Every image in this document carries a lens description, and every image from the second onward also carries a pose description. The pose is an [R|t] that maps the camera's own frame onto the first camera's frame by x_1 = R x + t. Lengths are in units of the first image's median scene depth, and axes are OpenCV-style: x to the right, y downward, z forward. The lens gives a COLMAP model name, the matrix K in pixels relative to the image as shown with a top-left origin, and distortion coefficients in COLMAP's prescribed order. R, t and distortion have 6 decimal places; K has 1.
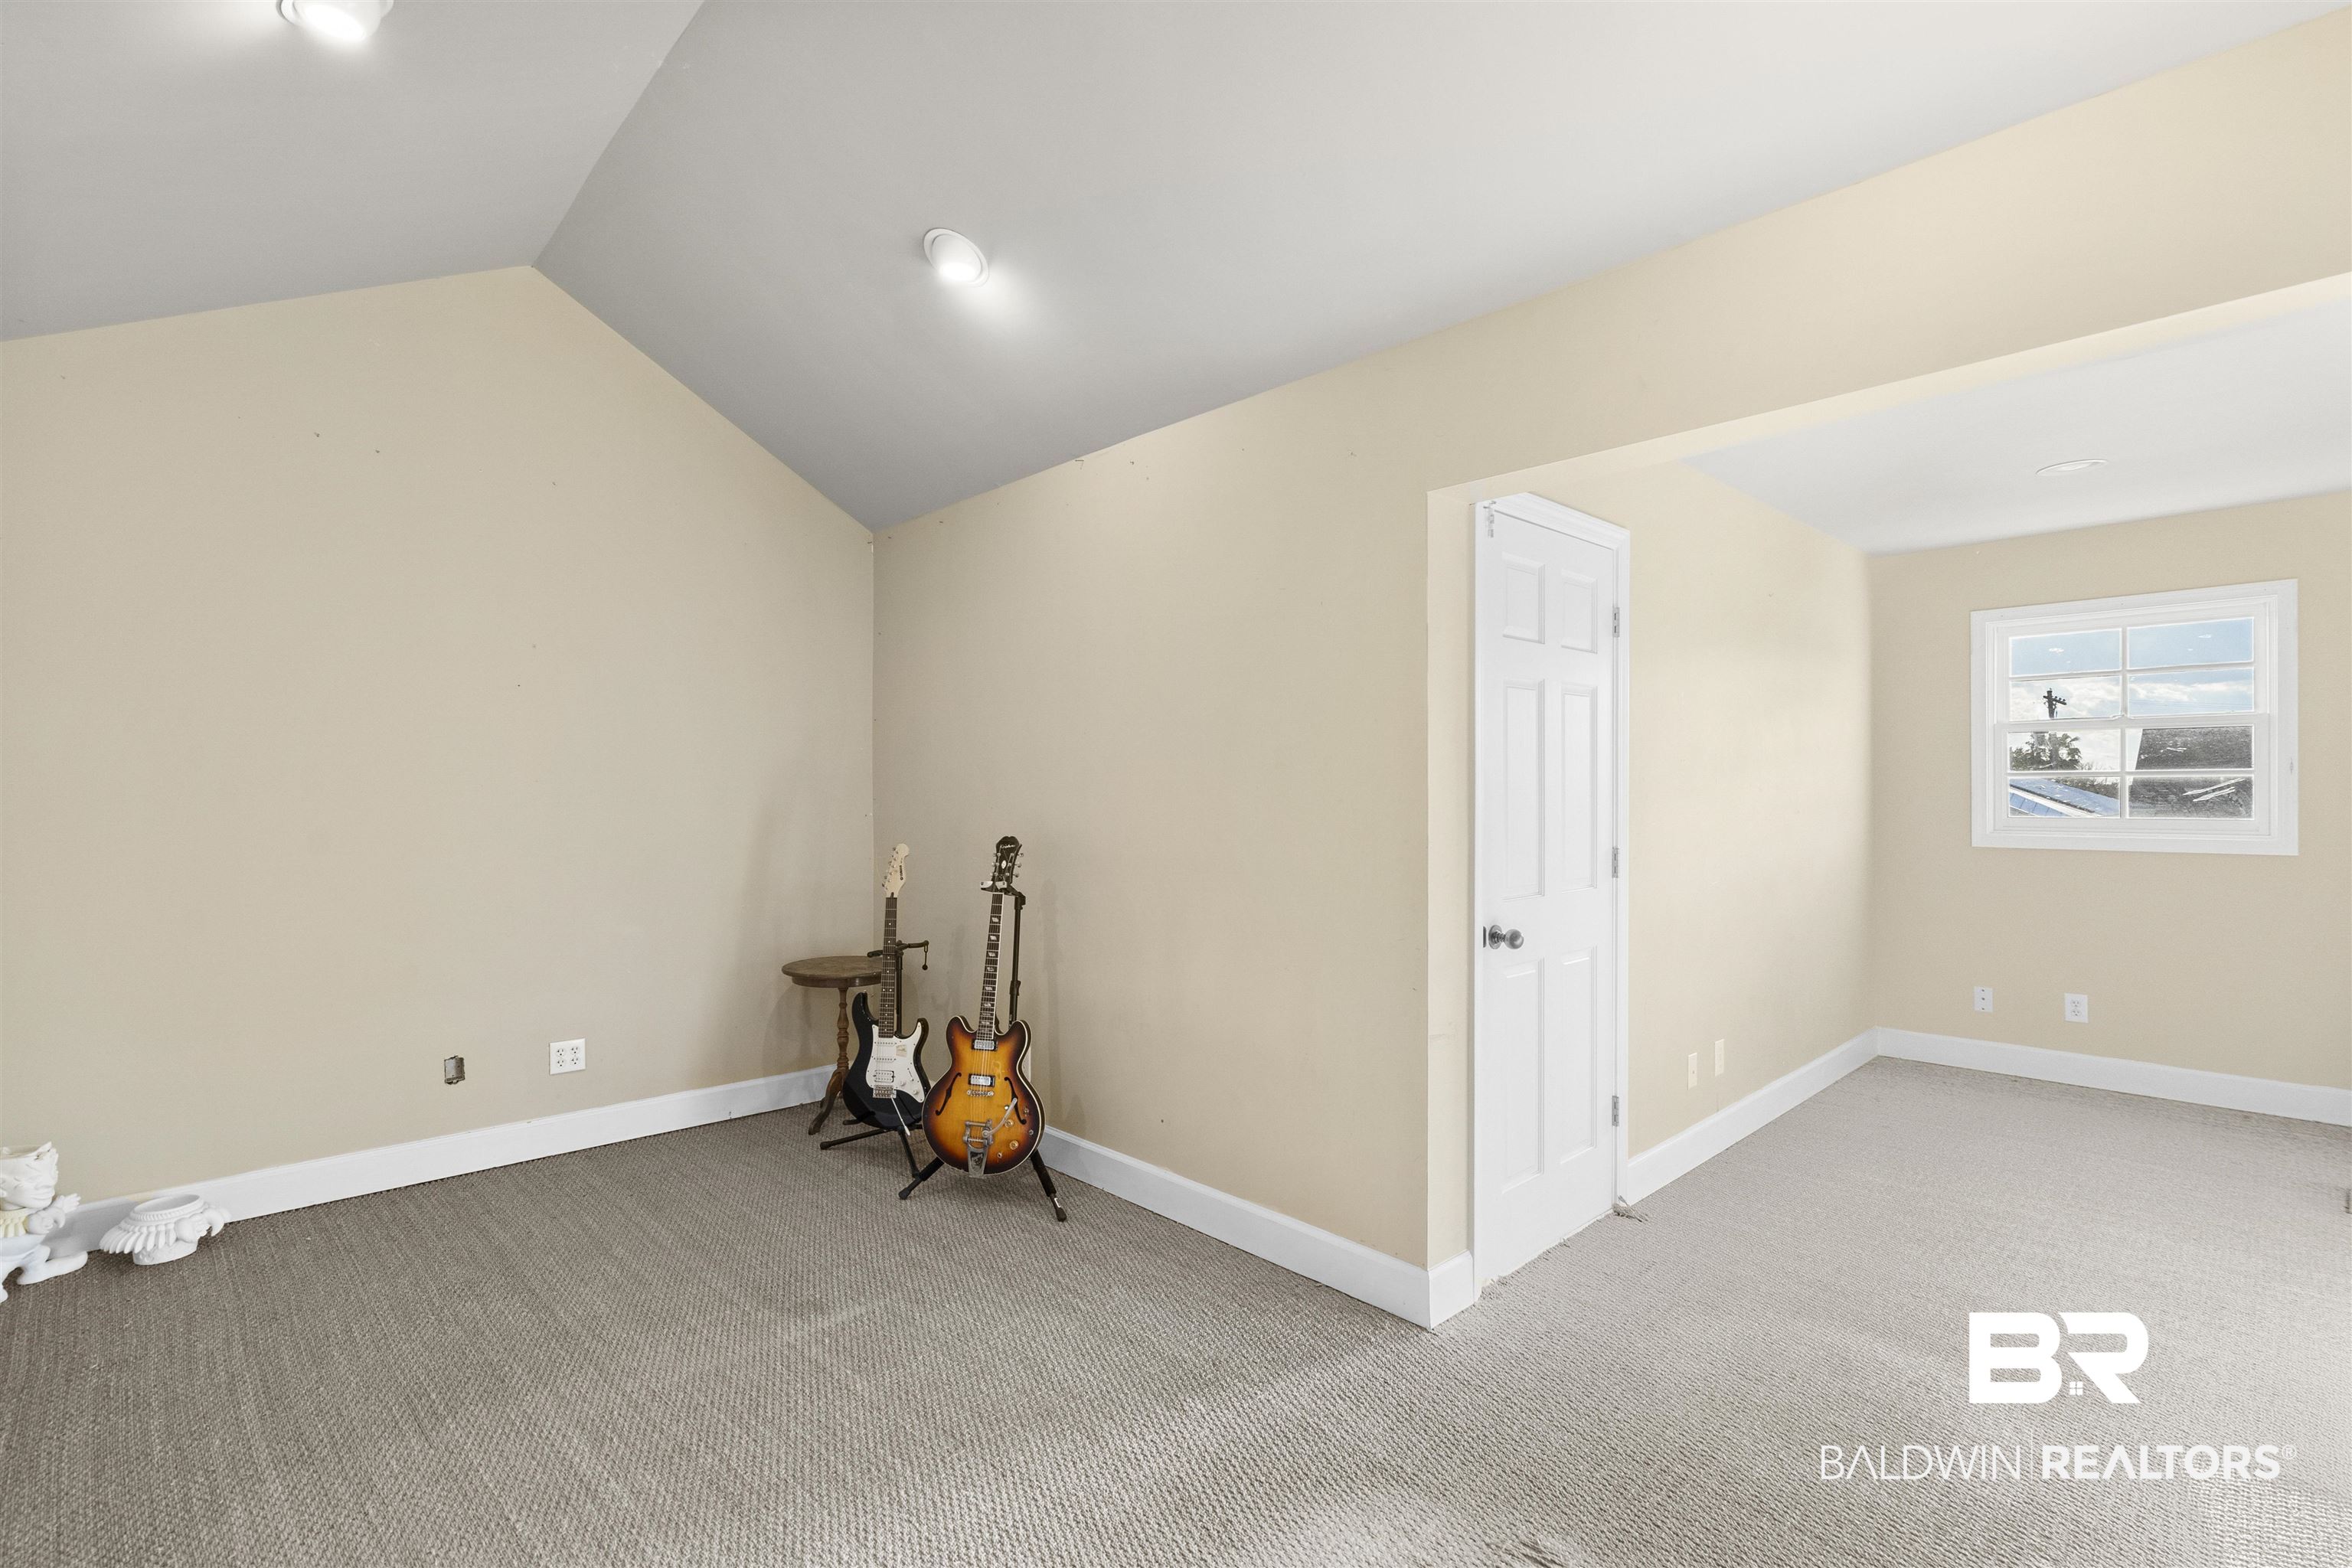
lens RADIAL K [[1078.7, 0, 1176.0], [0, 1078.7, 784.0], [0, 0, 1]] dist [-0.002566, 0.000561]
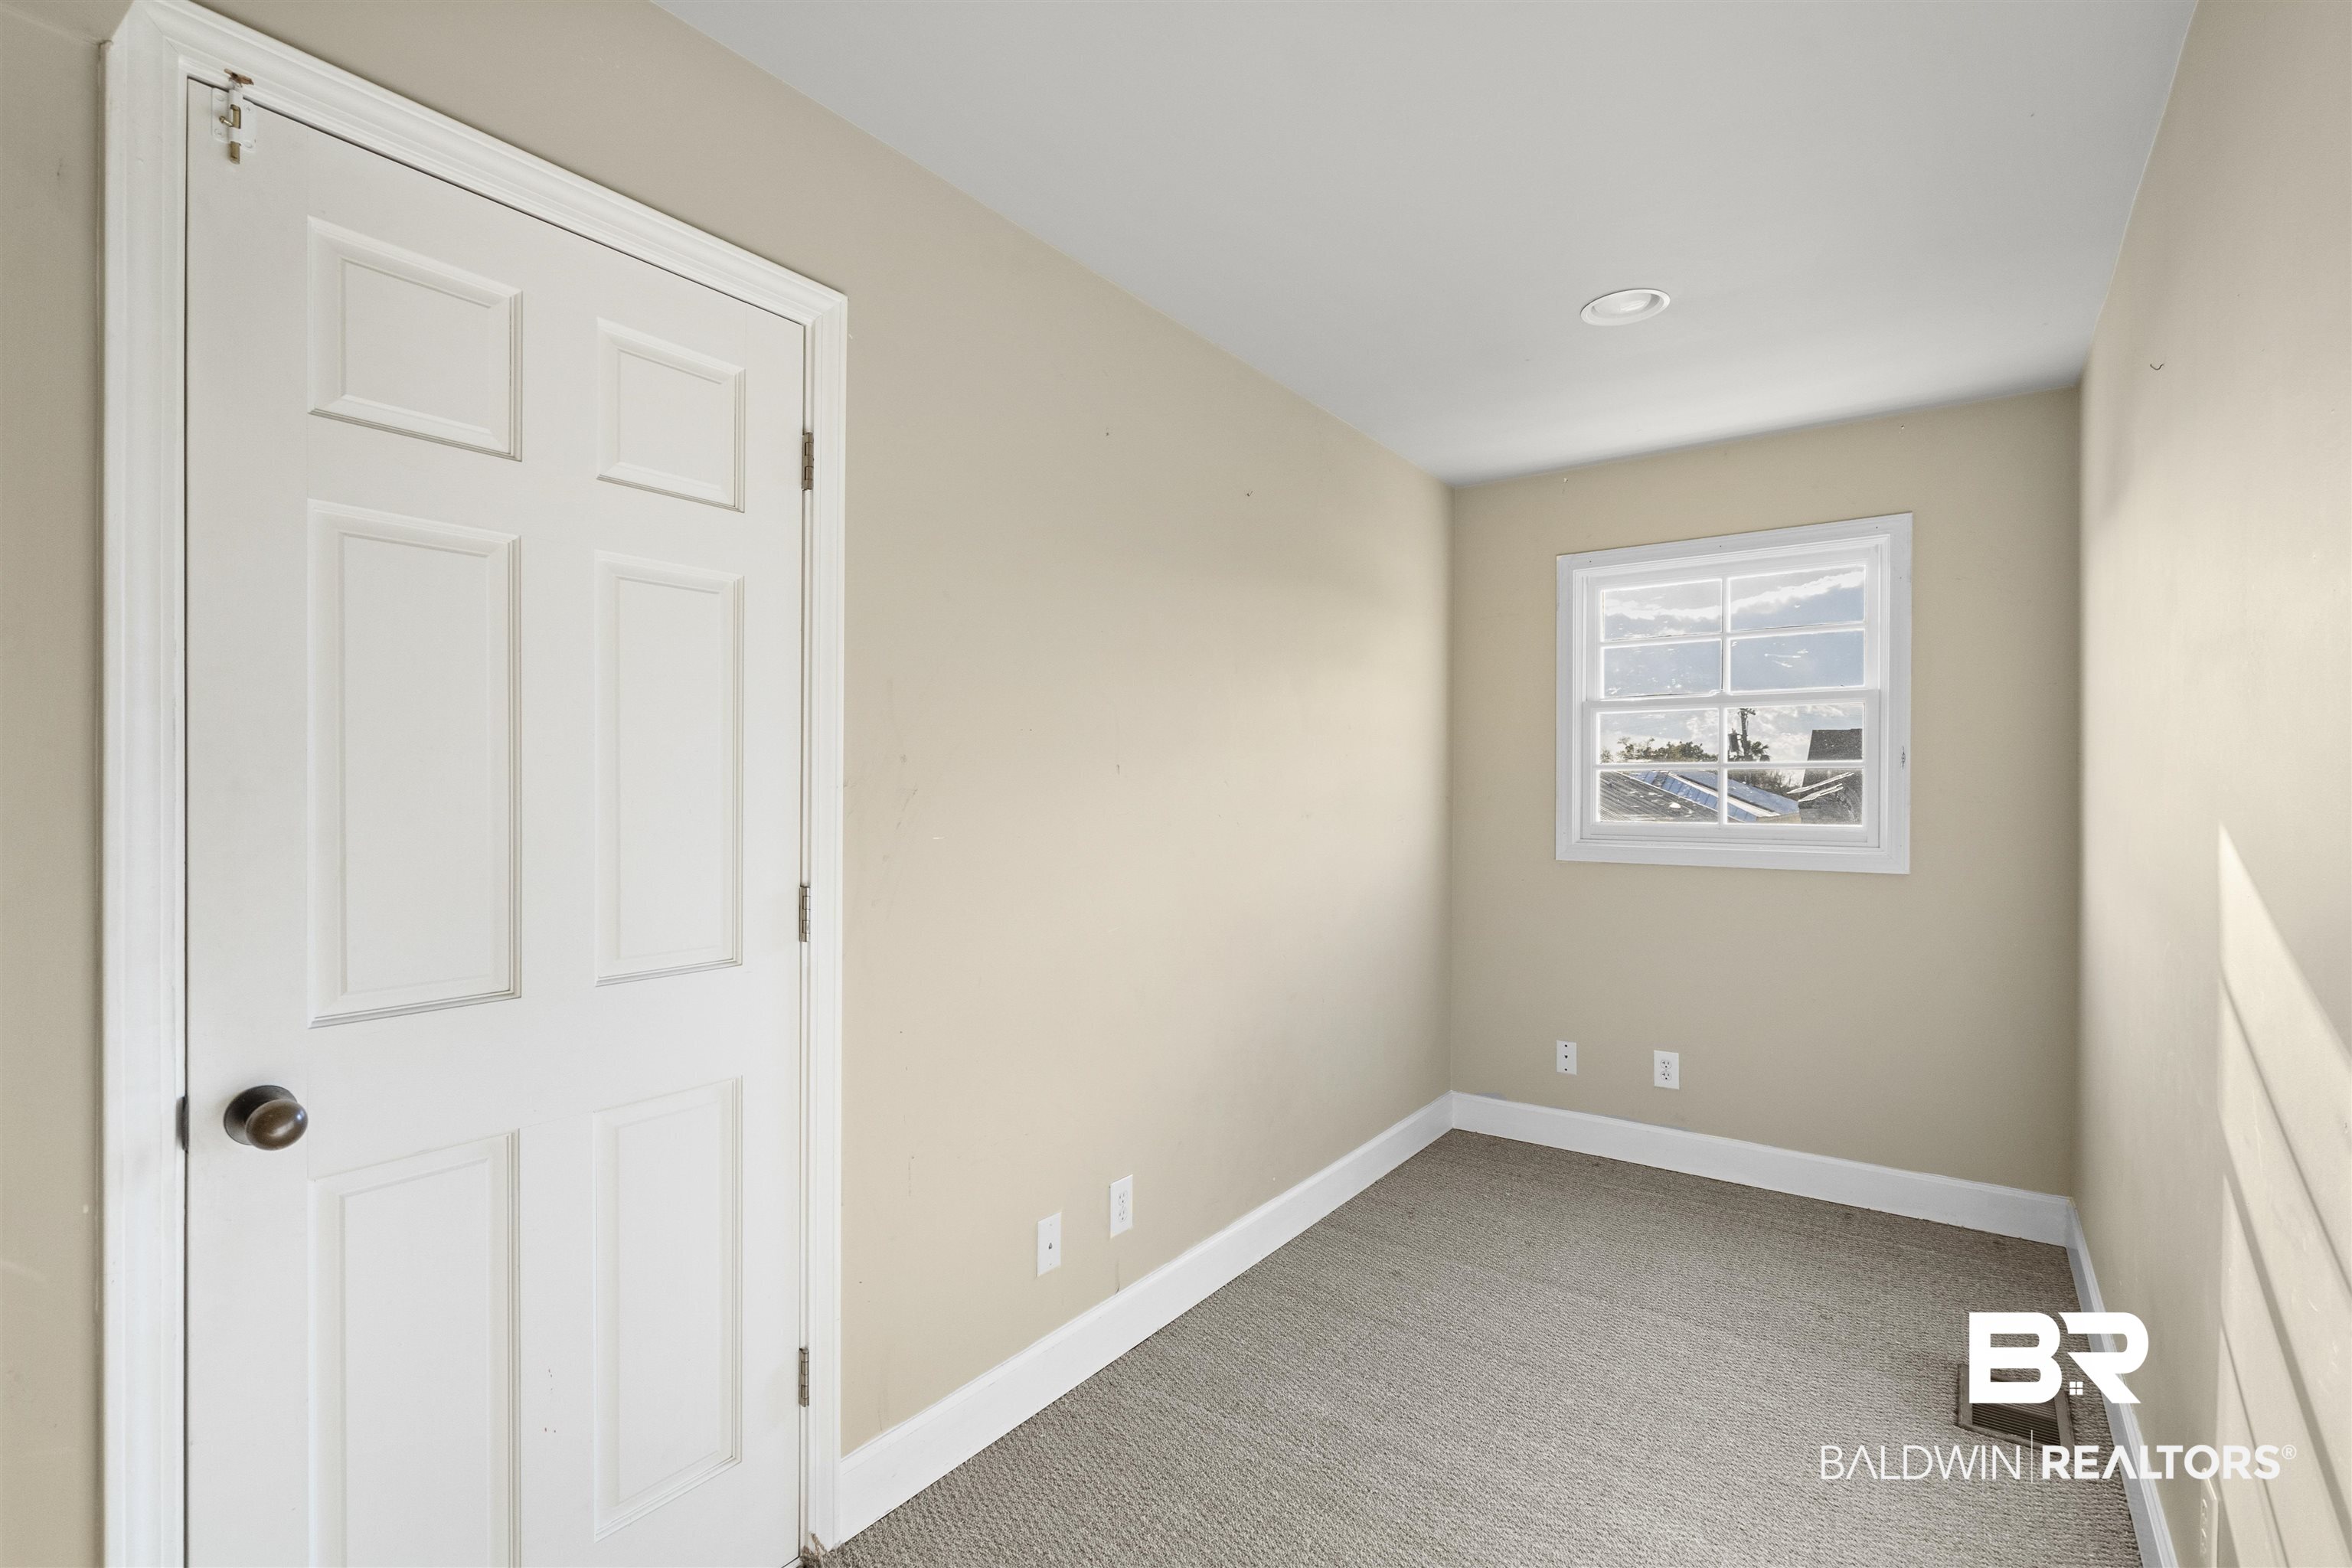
lens RADIAL K [[1070.6, 0, 1181.6], [0, 1070.6, 781.9], [0, 0, 1]] dist [0.000838, 0.000290]
pose [[0.981300, 0.007291, 0.192348, 0.366670], [-0.007307, 0.999973, -0.000627, 0.005507], [-0.192347, -0.000790, 0.981327, 0.333256]]
